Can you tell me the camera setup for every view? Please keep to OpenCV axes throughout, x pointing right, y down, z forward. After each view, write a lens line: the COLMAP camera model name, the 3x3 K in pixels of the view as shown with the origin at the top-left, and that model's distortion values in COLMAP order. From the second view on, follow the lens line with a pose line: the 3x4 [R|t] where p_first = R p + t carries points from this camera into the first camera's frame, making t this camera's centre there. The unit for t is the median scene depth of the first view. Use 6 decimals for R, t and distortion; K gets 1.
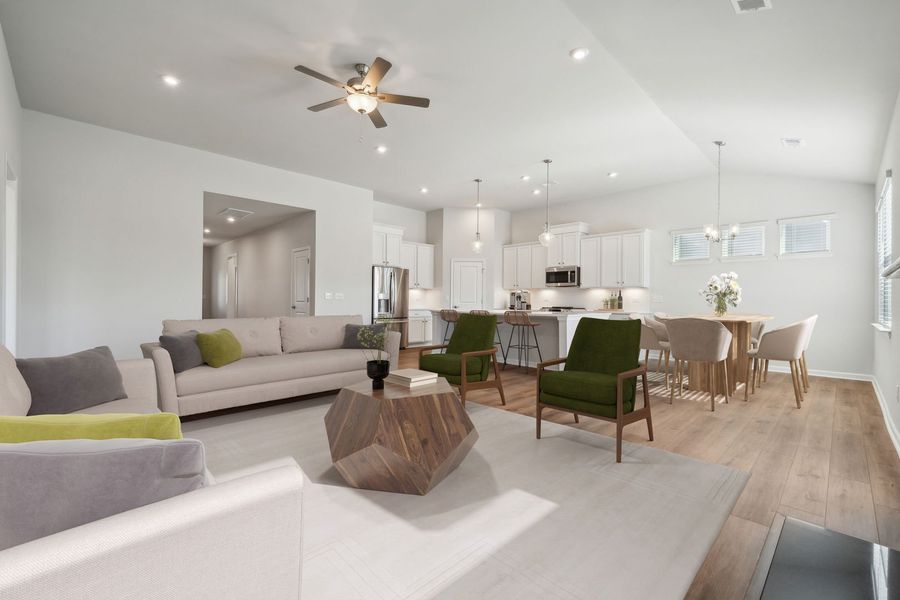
lens RADIAL K [[388.5, 0, 450.0], [0, 388.5, 300.0], [0, 0, 1]] dist [0.003558, 0.000408]
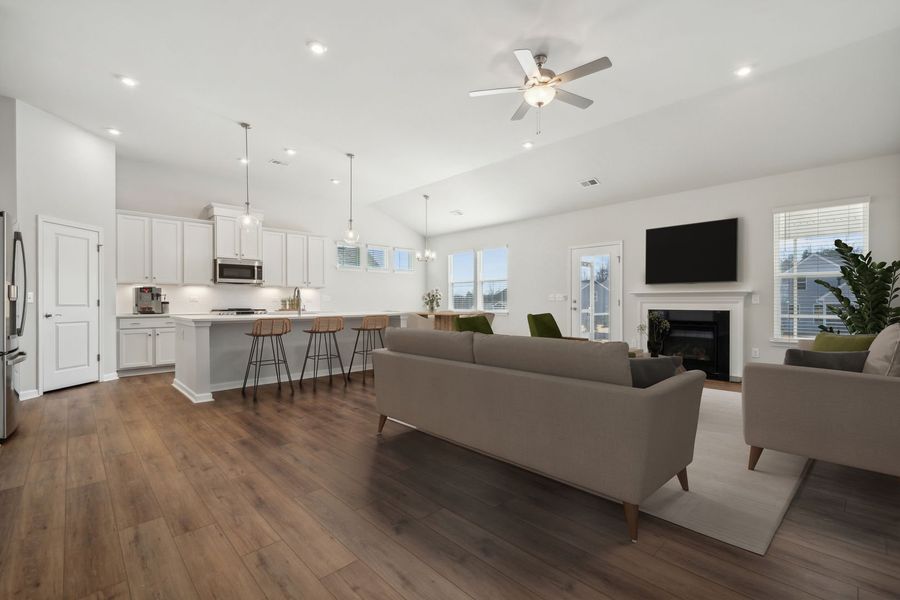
lens RADIAL K [[410.5, 0, 450.0], [0, 410.5, 300.0], [0, 0, 1]] dist [0.014324, 0.000074]
pose [[0.022782, -0.007187, 0.999715, -0.557660], [-0.004826, 0.999962, 0.007299, -0.008619], [-0.999729, -0.004991, 0.022746, 0.541418]]
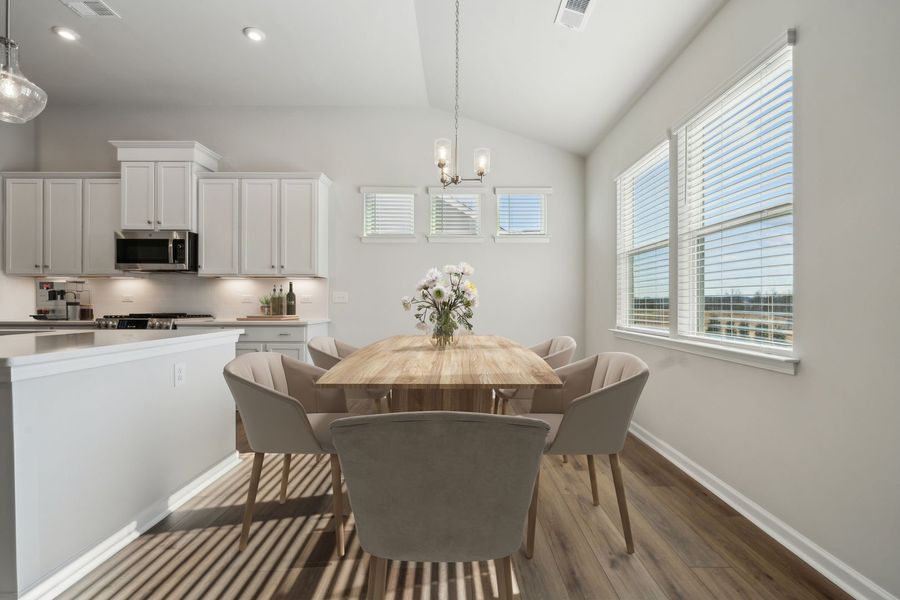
lens RADIAL K [[388.5, 0, 450.0], [0, 388.5, 300.0], [0, 0, 1]] dist [0.003558, 0.000408]
pose [[0.707486, -0.003187, 0.706721, 0.204236], [0.000637, 0.999992, 0.003872, -0.000997], [-0.706728, -0.002289, 0.707482, 0.404946]]
